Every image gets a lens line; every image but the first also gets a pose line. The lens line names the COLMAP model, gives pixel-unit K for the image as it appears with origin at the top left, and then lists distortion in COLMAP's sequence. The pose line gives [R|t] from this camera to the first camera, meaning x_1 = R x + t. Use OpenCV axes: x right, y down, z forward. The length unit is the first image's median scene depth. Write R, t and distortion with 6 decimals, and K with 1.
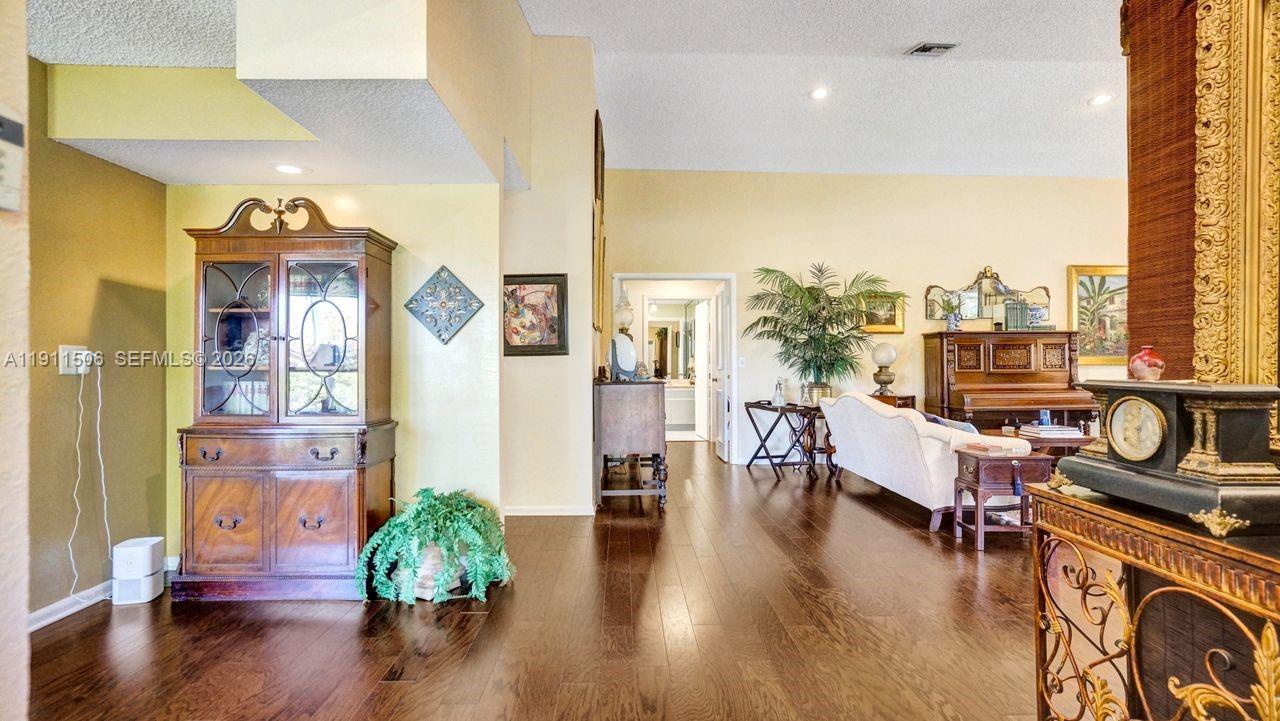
lens RADIAL K [[592.5, 0, 639.6], [0, 592.5, 362.3], [0, 0, 1]] dist [-0.006491, 0.000061]
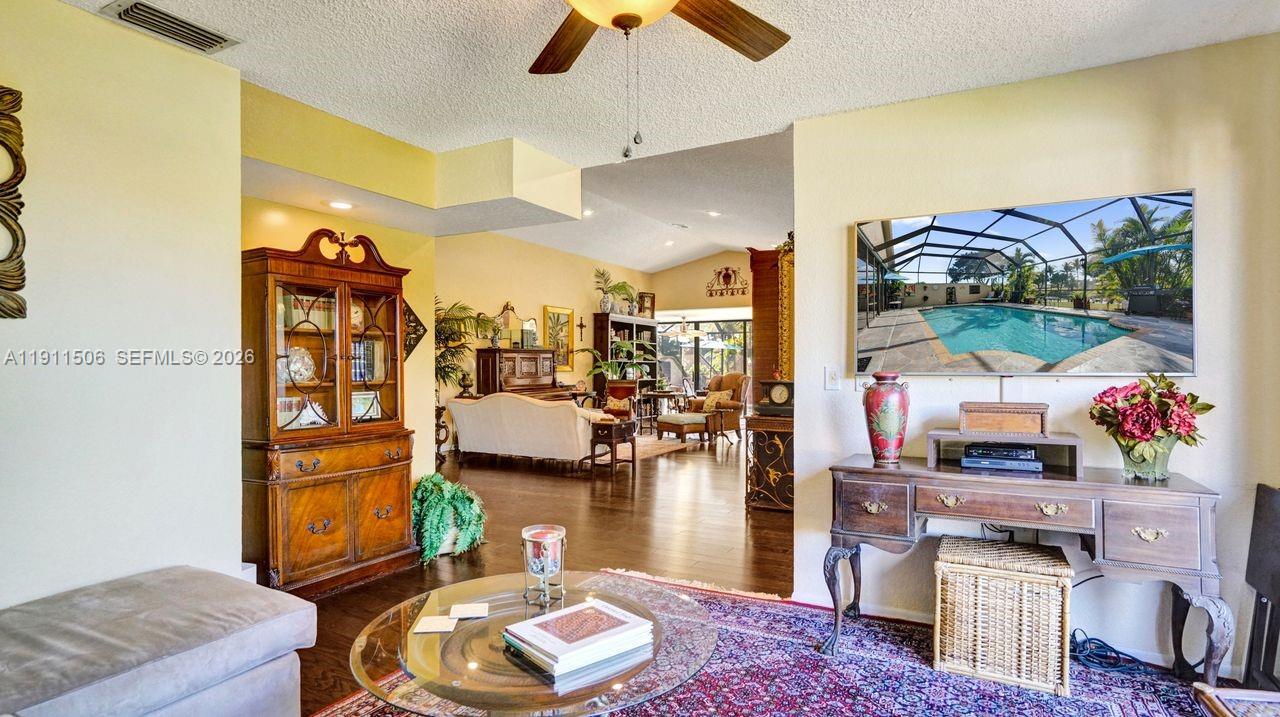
lens RADIAL K [[620.0, 0, 640.0], [0, 620.0, 358.5], [0, 0, 1]] dist [-0.022360, 0.000076]
pose [[0.523729, 0.011786, 0.851804, -0.516031], [-0.001715, 0.999917, -0.012781, -0.009283], [-0.851884, 0.005234, 0.523705, -0.037228]]
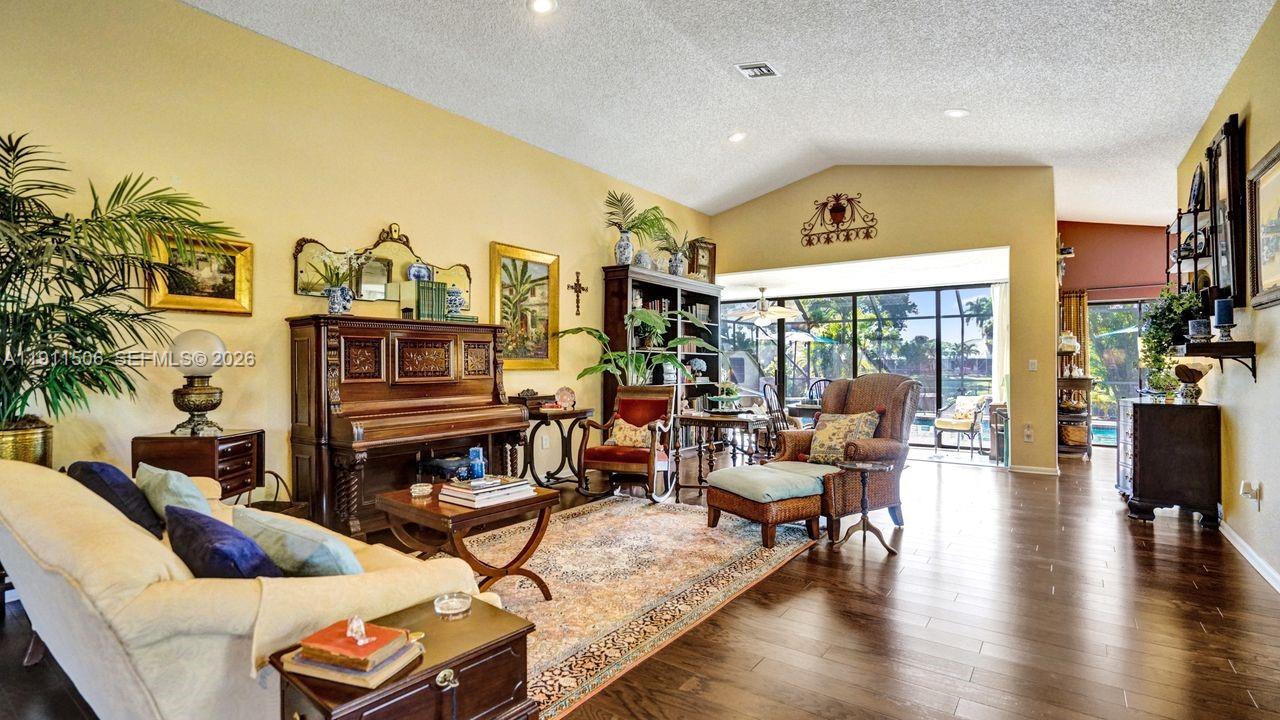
lens RADIAL K [[620.0, 0, 640.0], [0, 620.0, 360.0], [0, 0, 1]] dist [-0.022360, 0.000076]
pose [[0.621912, 0.006223, 0.783063, 0.223461], [-0.000691, 0.999972, -0.007397, -0.002739], [-0.783087, 0.004059, 0.621899, 0.359075]]
